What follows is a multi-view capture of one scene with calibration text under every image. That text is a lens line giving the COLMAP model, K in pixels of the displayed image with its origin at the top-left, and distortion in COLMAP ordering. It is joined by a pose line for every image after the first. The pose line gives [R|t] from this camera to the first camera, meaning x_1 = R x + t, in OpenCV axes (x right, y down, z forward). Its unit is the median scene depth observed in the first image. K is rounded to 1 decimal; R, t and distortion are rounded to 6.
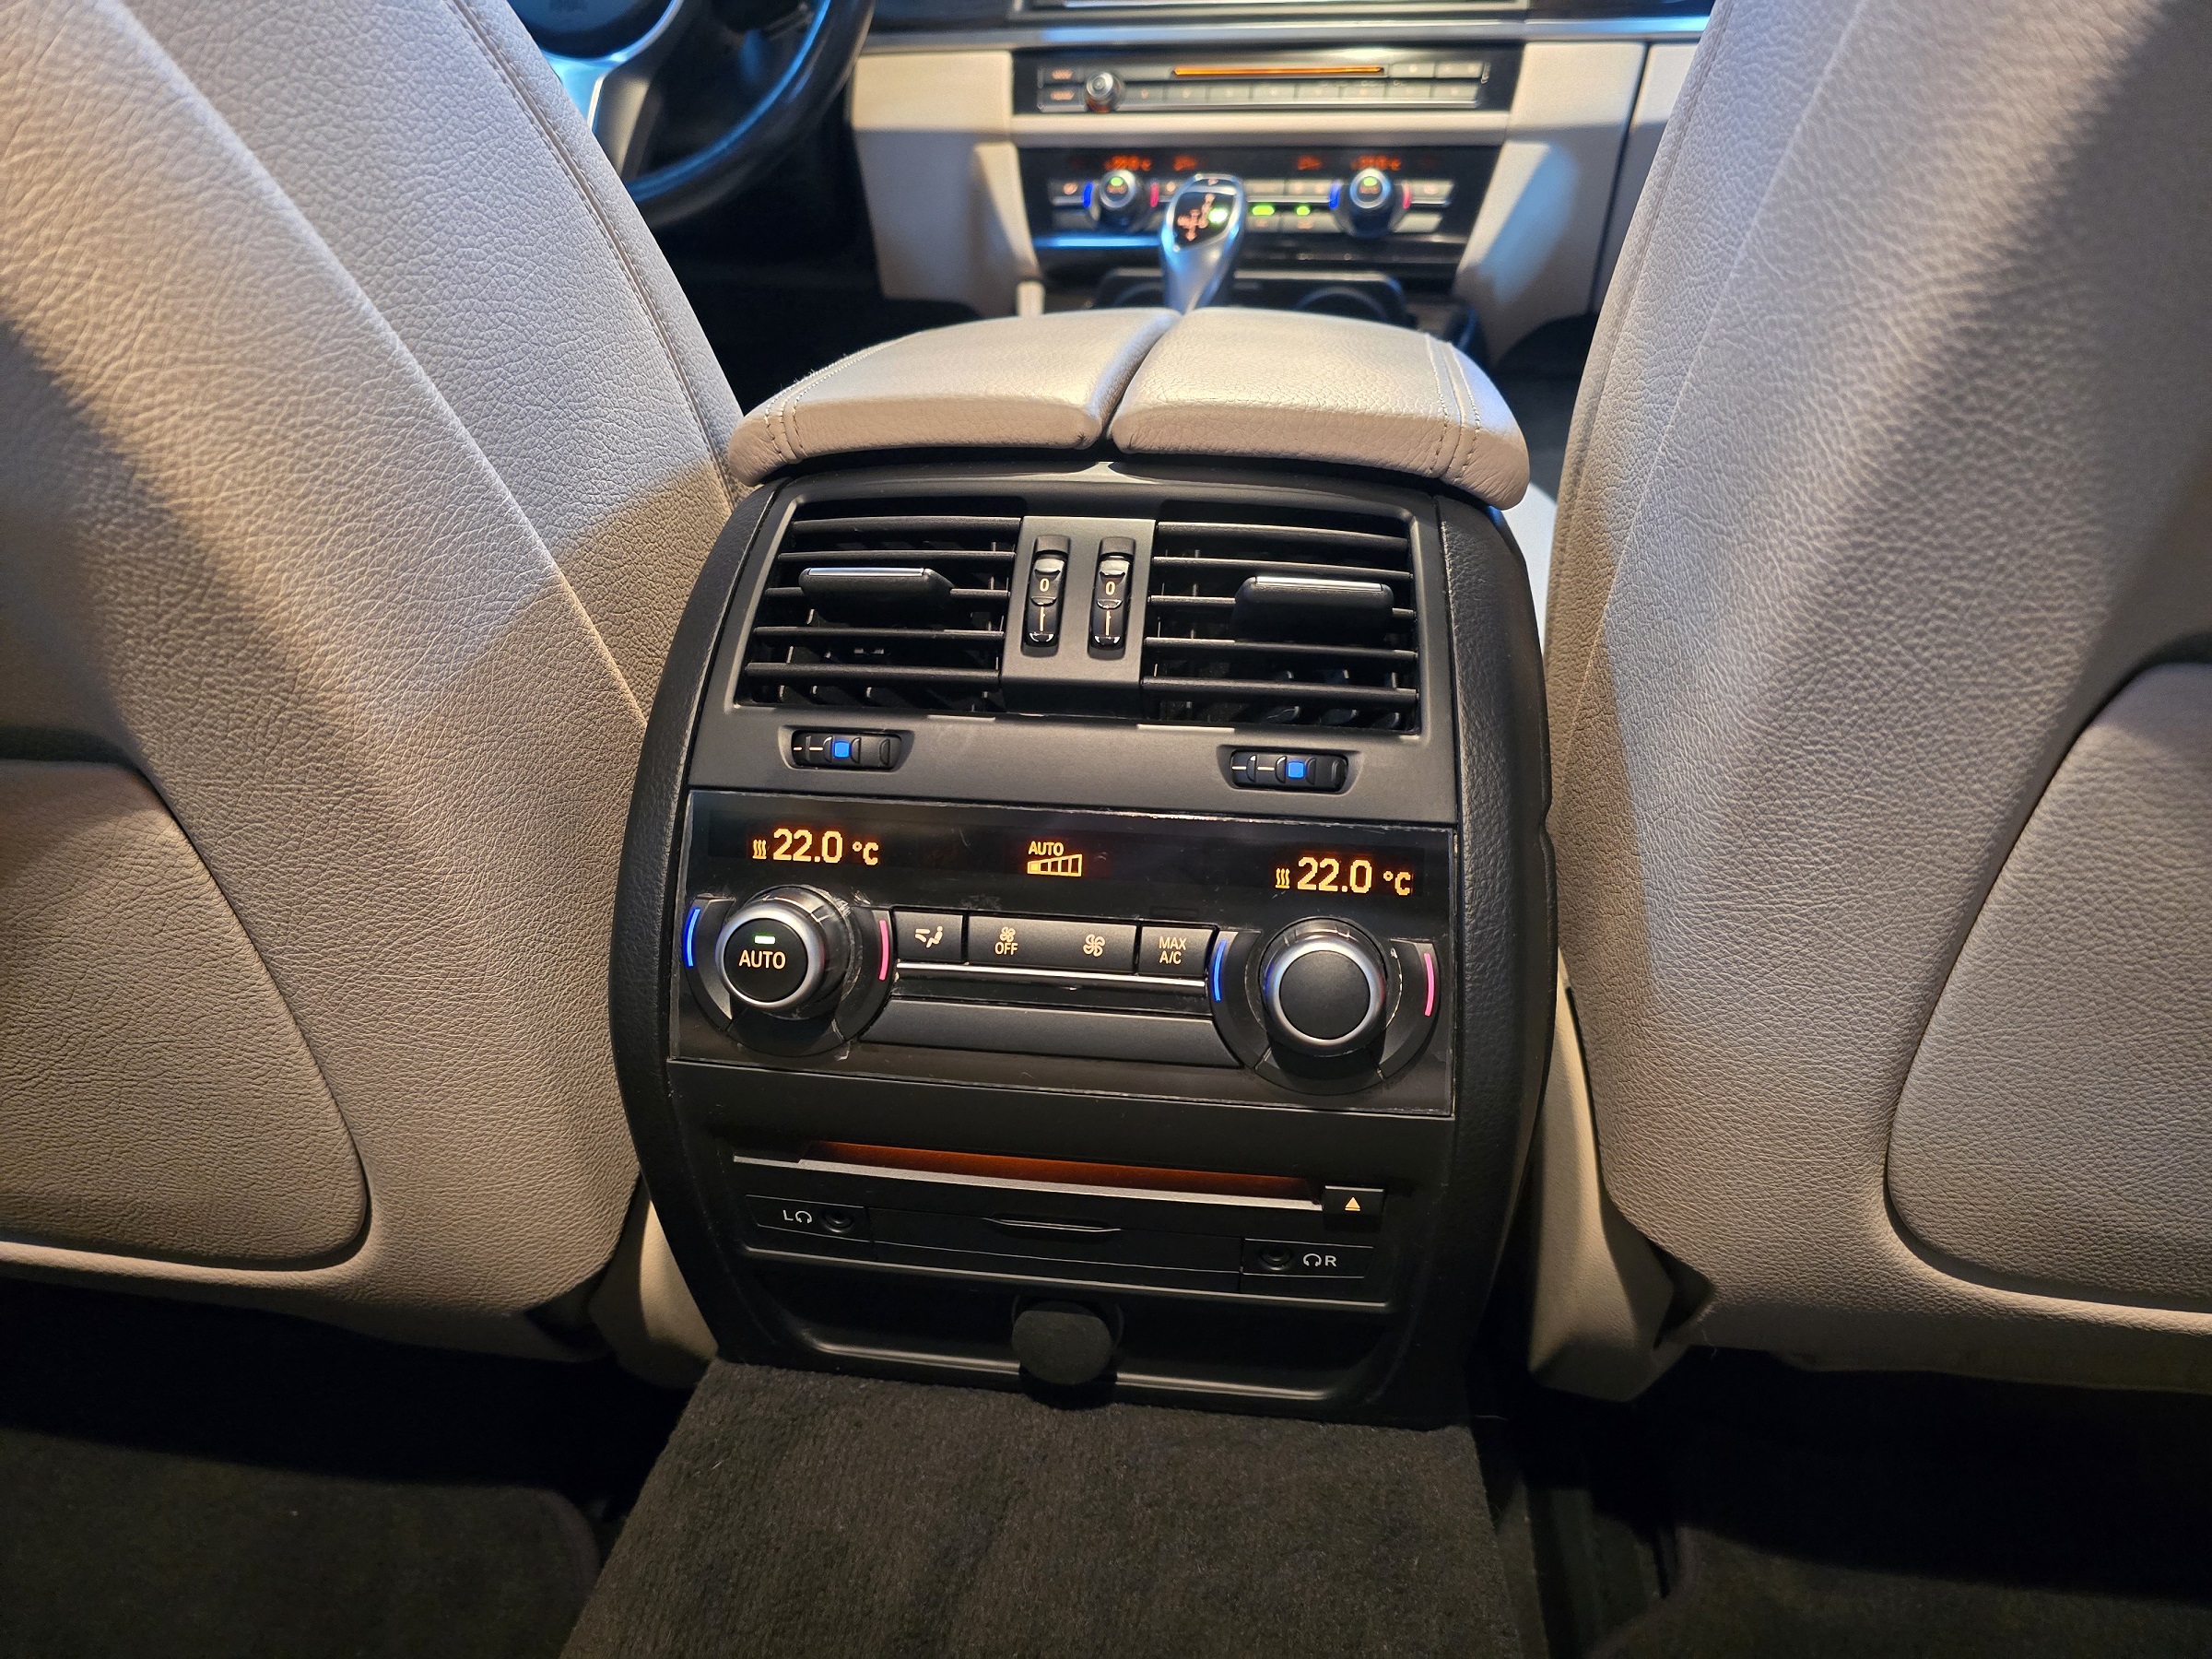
lens RADIAL K [[1519.4, 0, 1106.0], [0, 1519.4, 829.5], [0, 0, 1]] dist [0.061354, -0.085336]
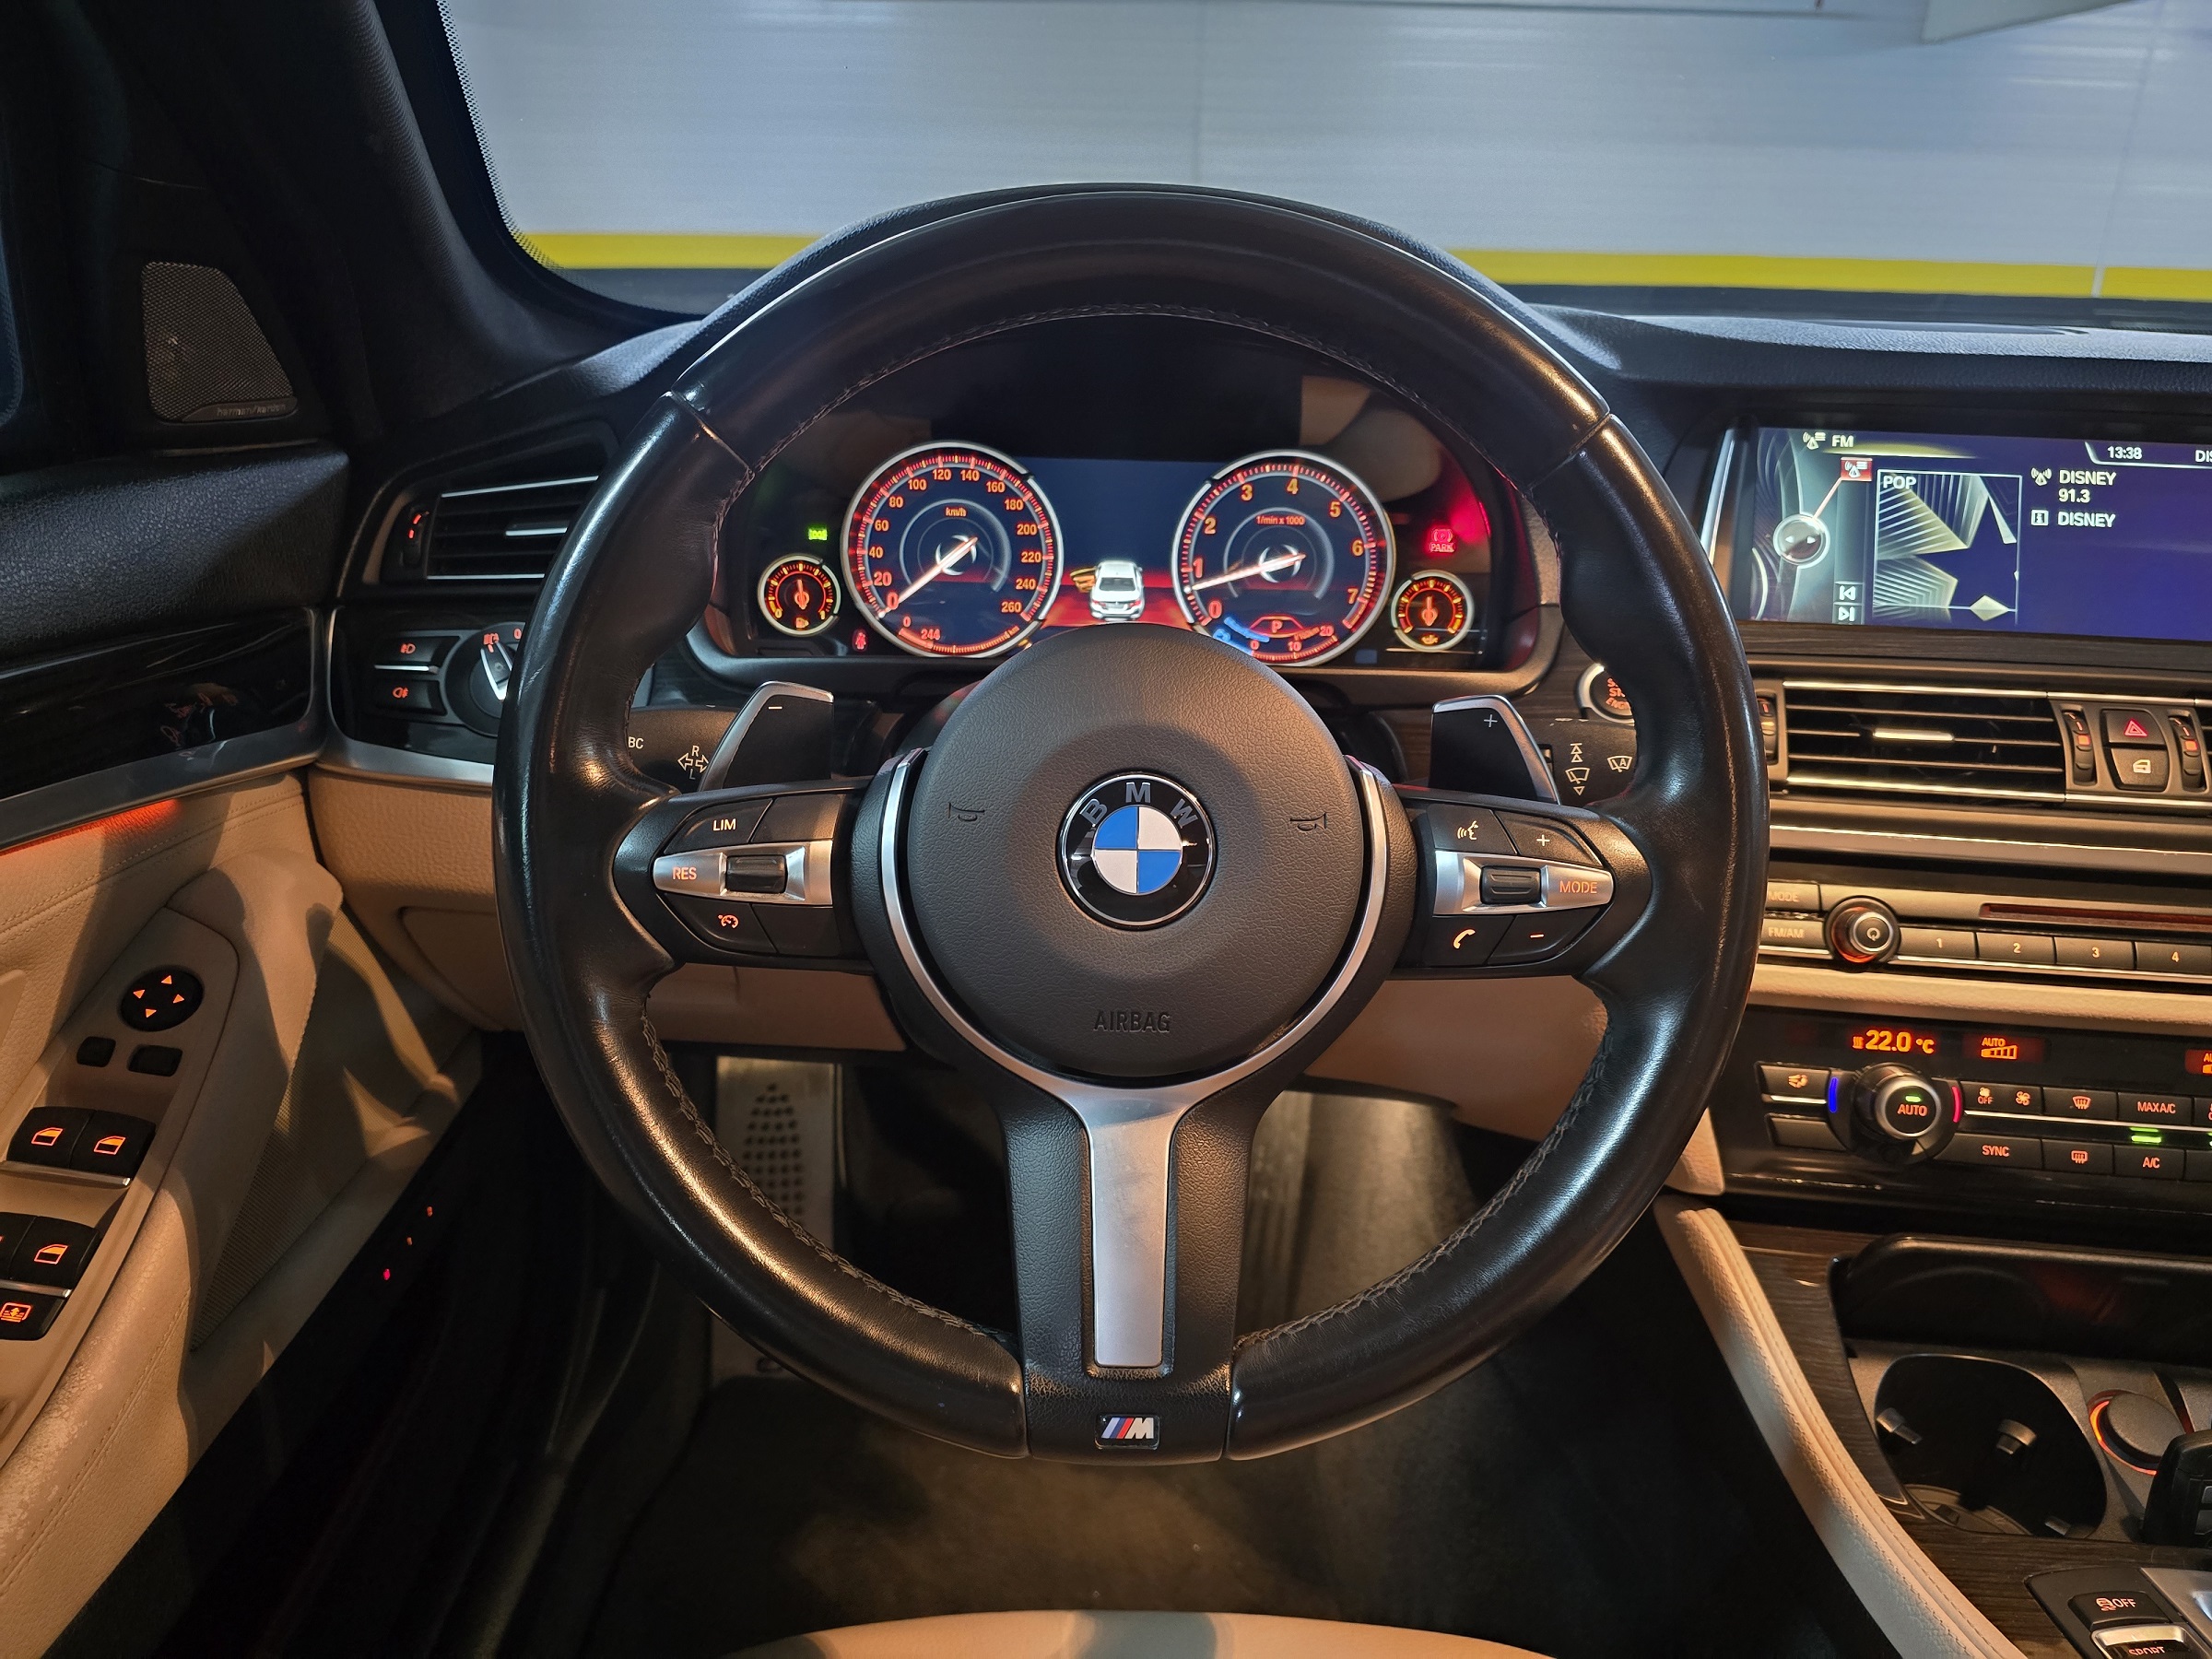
lens RADIAL K [[1511.8, 0, 1137.4], [0, 1511.8, 836.8], [0, 0, 1]] dist [0.077650, -0.084515]
pose [[0.987090, -0.027710, 0.157751, -0.377729], [0.035021, 0.998428, -0.043752, -0.512546], [-0.156291, 0.048712, 0.986509, 0.470926]]
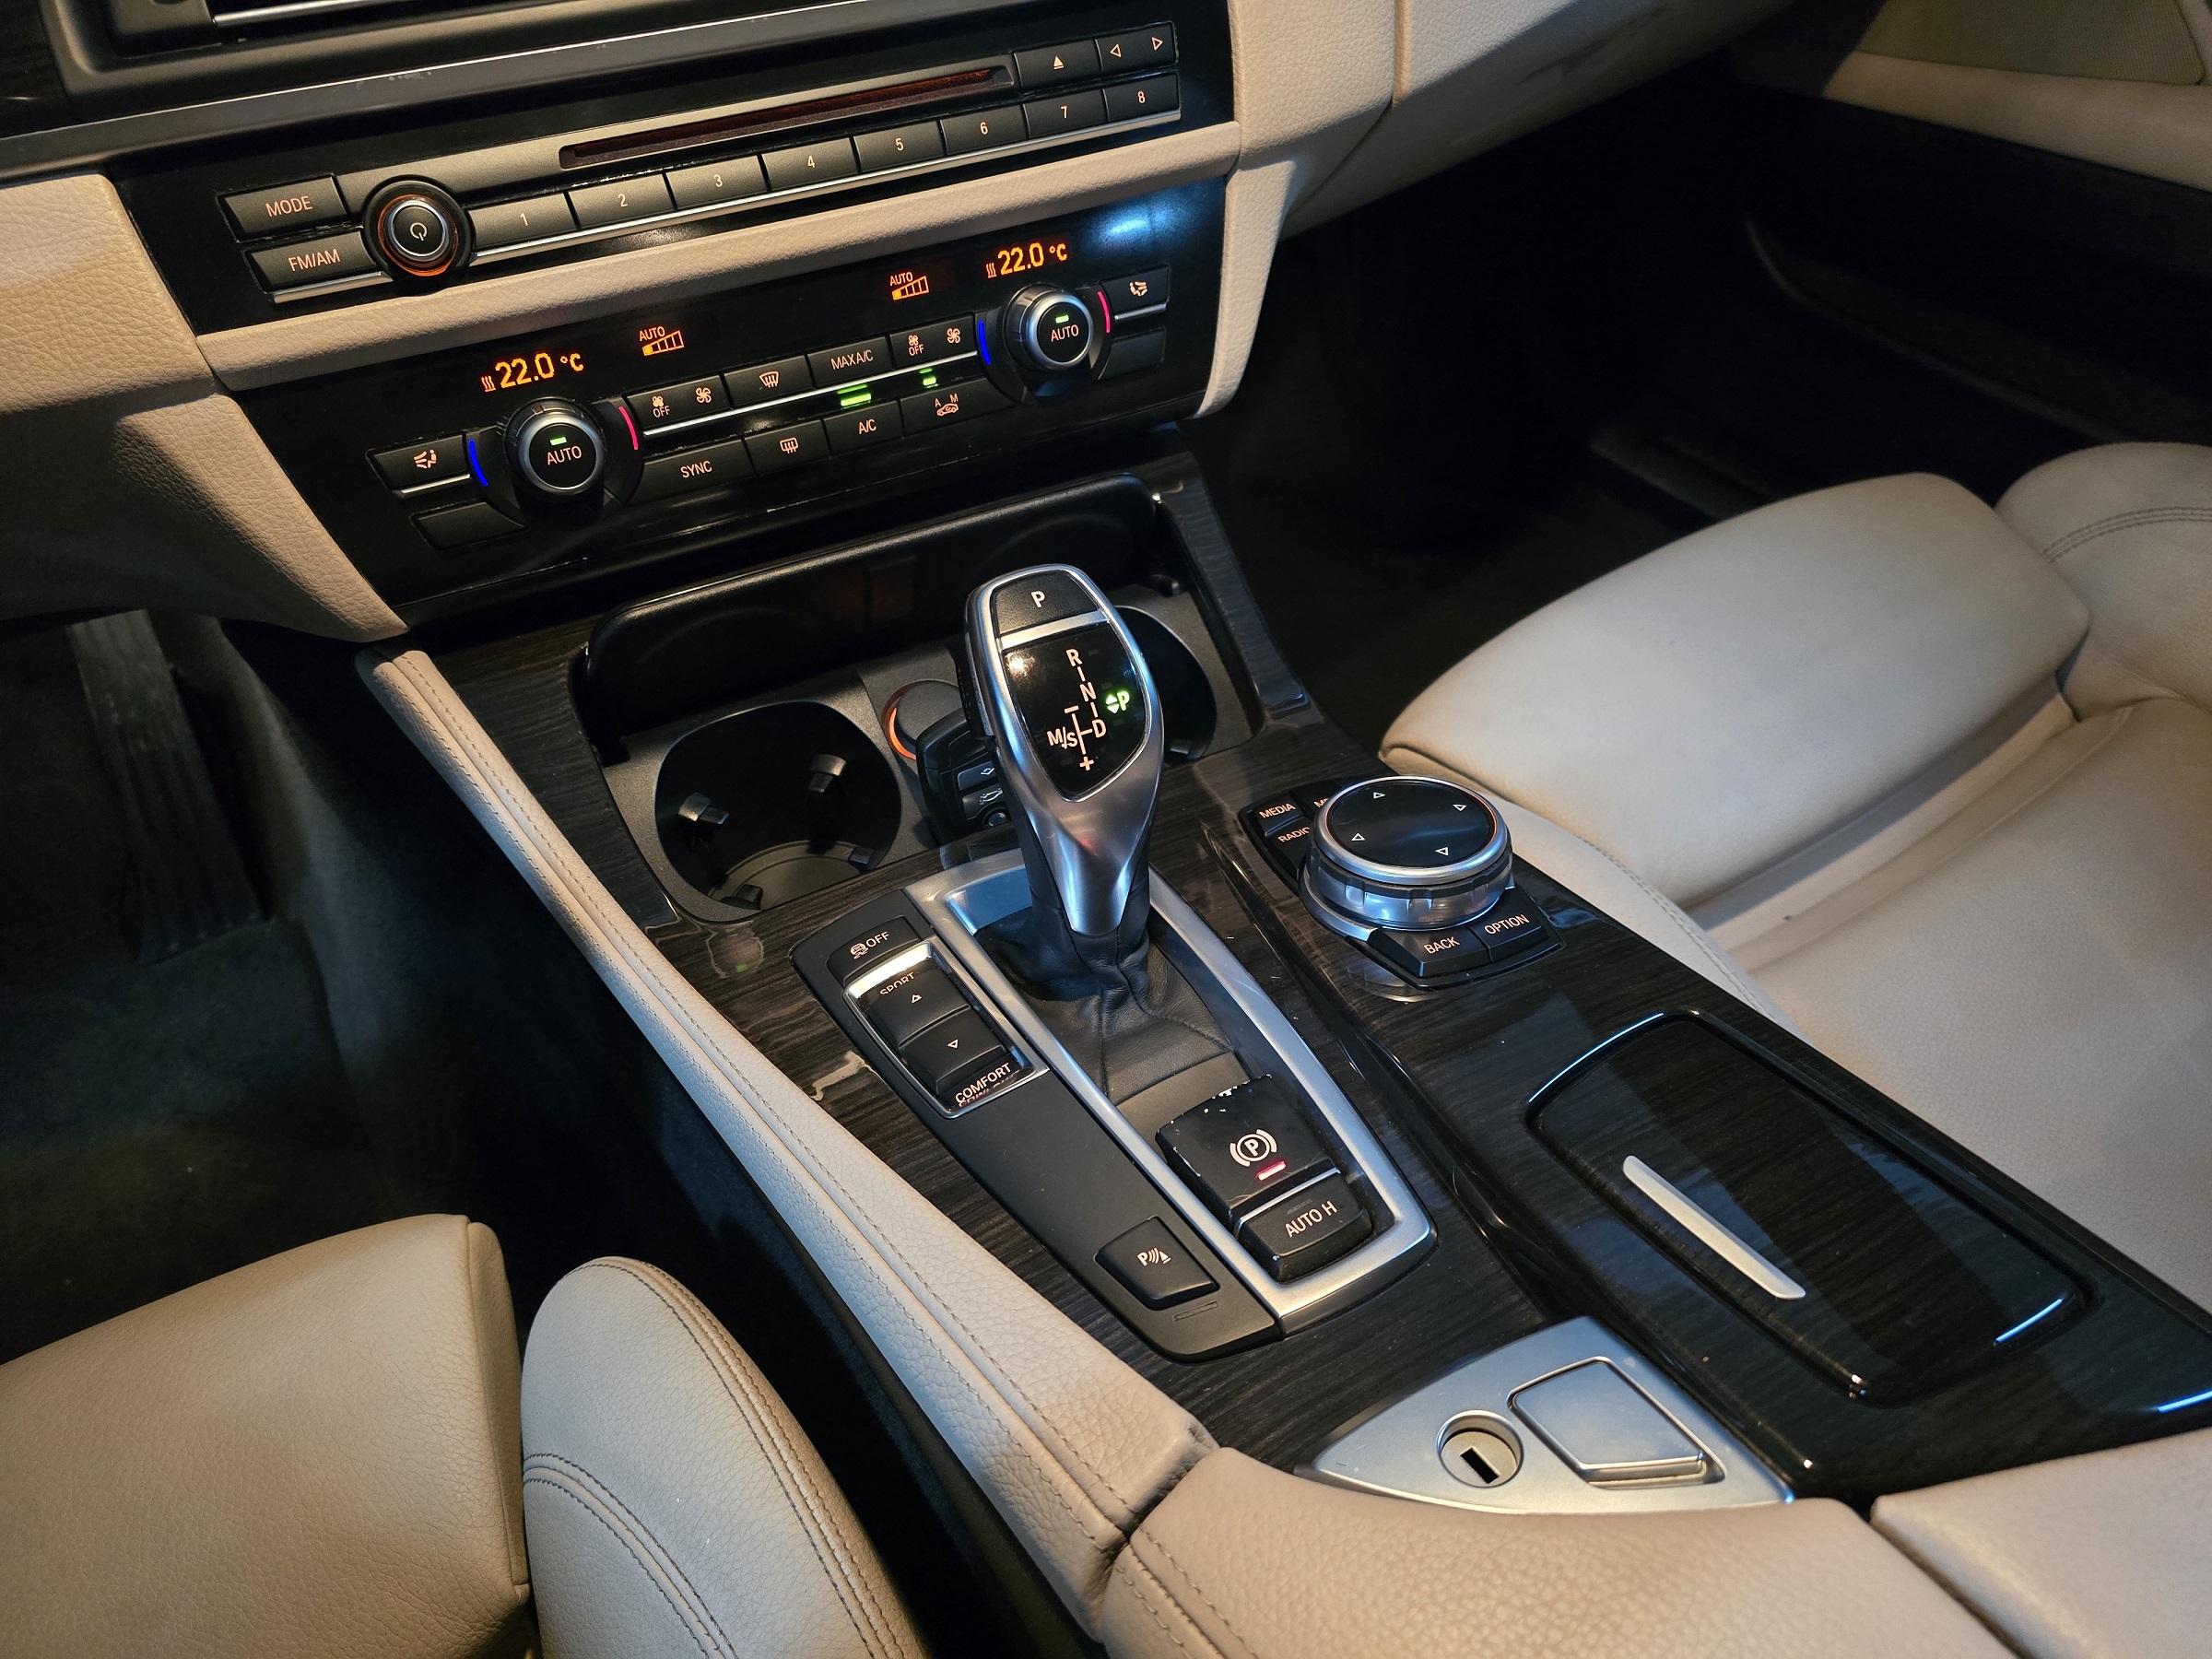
lens RADIAL K [[1518.9, 0, 1107.7], [0, 1518.9, 823.8], [0, 0, 1]] dist [0.022476, -0.030419]
pose [[0.751620, -0.463825, 0.468971, -0.134960], [0.275582, 0.866791, 0.415605, -0.471727], [-0.599268, -0.183137, 0.779319, 0.541160]]
